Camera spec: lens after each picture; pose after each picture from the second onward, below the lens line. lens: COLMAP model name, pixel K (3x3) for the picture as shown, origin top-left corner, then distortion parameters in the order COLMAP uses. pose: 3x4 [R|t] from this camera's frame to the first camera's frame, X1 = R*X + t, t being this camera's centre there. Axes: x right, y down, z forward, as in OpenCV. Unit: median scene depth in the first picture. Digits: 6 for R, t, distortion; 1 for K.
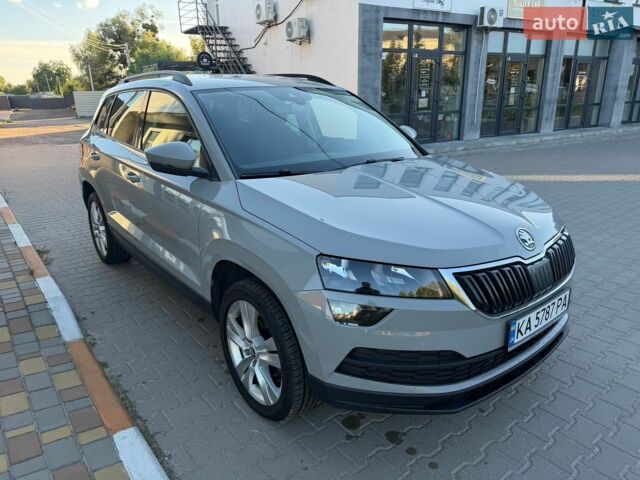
lens RADIAL K [[466.6, 0, 311.9], [0, 466.6, 241.9], [0, 0, 1]] dist [0.022856, -0.030110]
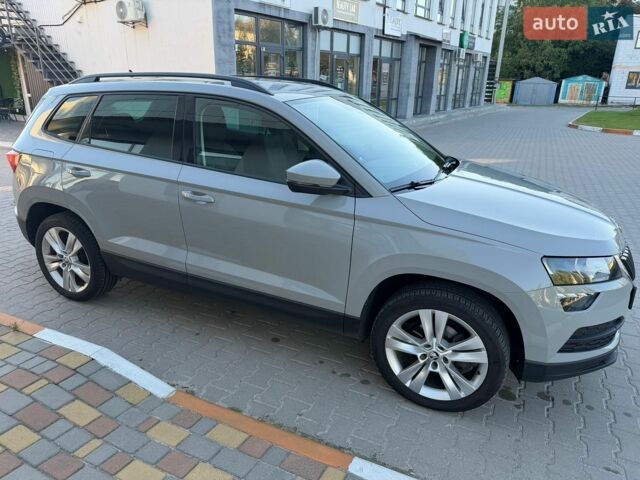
lens RADIAL K [[463.2, 0, 319.8], [0, 463.2, 250.8], [0, 0, 1]] dist [0.003246, -0.001006]
pose [[0.891656, -0.127458, 0.434400, -0.160936], [0.107260, 0.991706, 0.070816, -0.021268], [-0.439823, -0.016550, 0.897932, 0.034200]]
